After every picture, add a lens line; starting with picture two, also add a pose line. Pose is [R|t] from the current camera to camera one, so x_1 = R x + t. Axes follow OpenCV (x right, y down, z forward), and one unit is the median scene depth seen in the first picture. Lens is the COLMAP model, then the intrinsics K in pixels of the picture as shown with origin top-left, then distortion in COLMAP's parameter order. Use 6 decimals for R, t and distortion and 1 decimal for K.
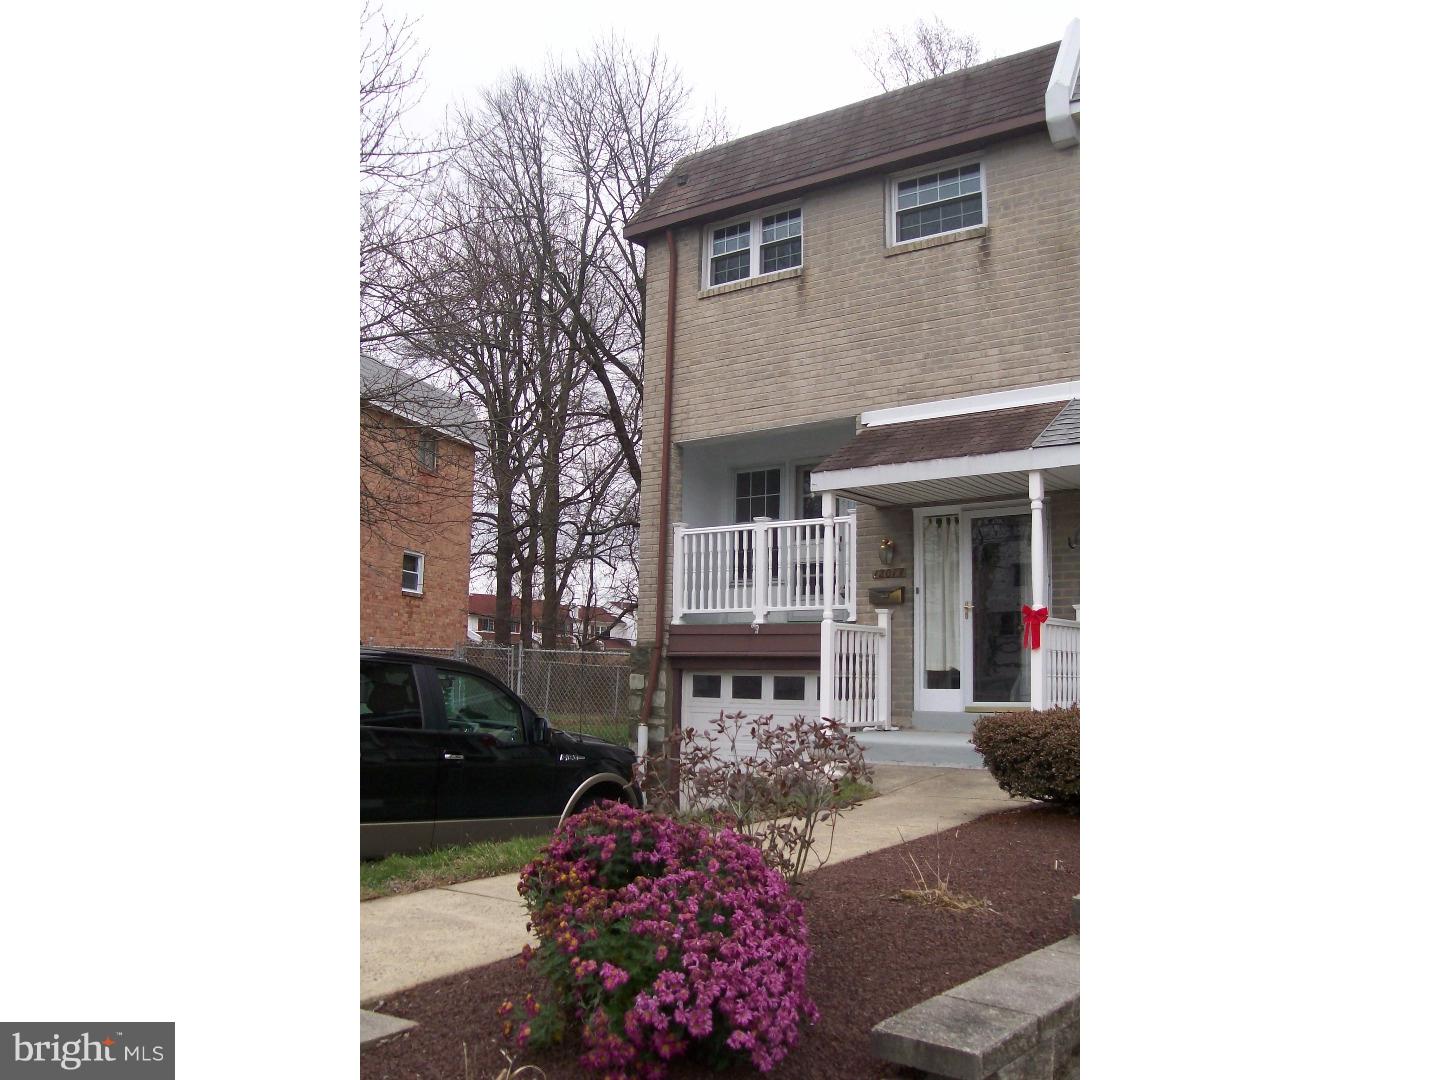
lens RADIAL K [[1575.9, 0, 726.3], [0, 1575.9, 521.0], [0, 0, 1]] dist [-0.162188, 0.120974]
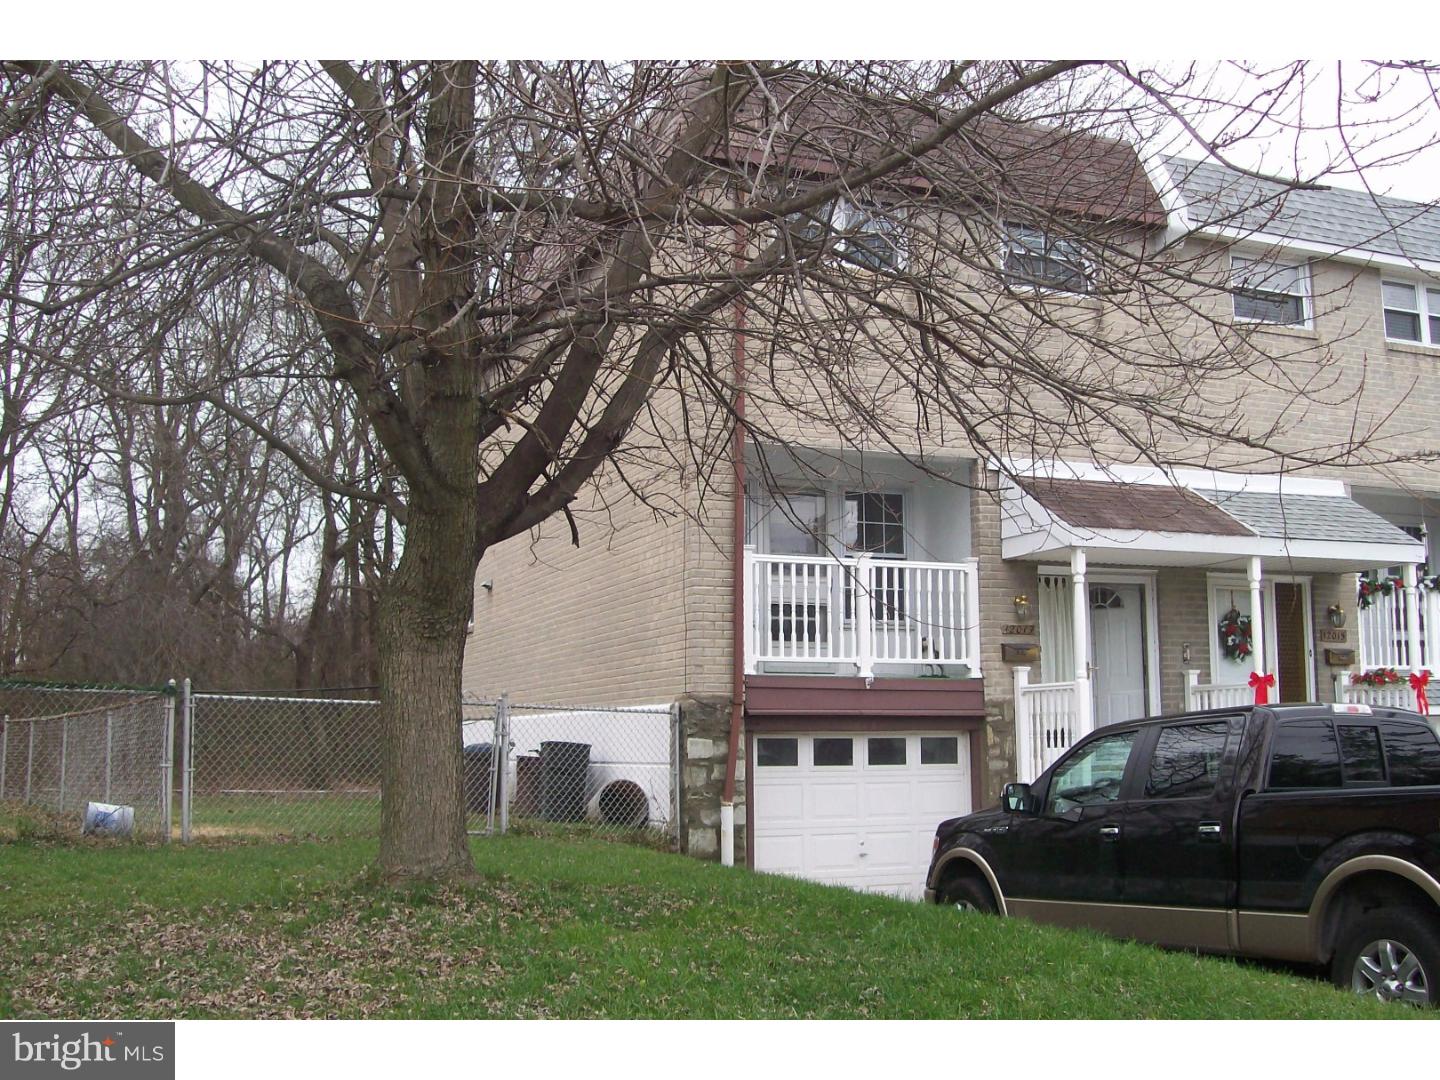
lens RADIAL K [[1575.9, 0, 726.3], [0, 1575.9, 521.0], [0, 0, 1]] dist [-0.162188, 0.120974]
pose [[0.453081, 0.109983, 0.884659, -0.776476], [-0.080965, 0.993336, -0.082027, 0.056978], [-0.887785, -0.034462, 0.458966, 0.674792]]
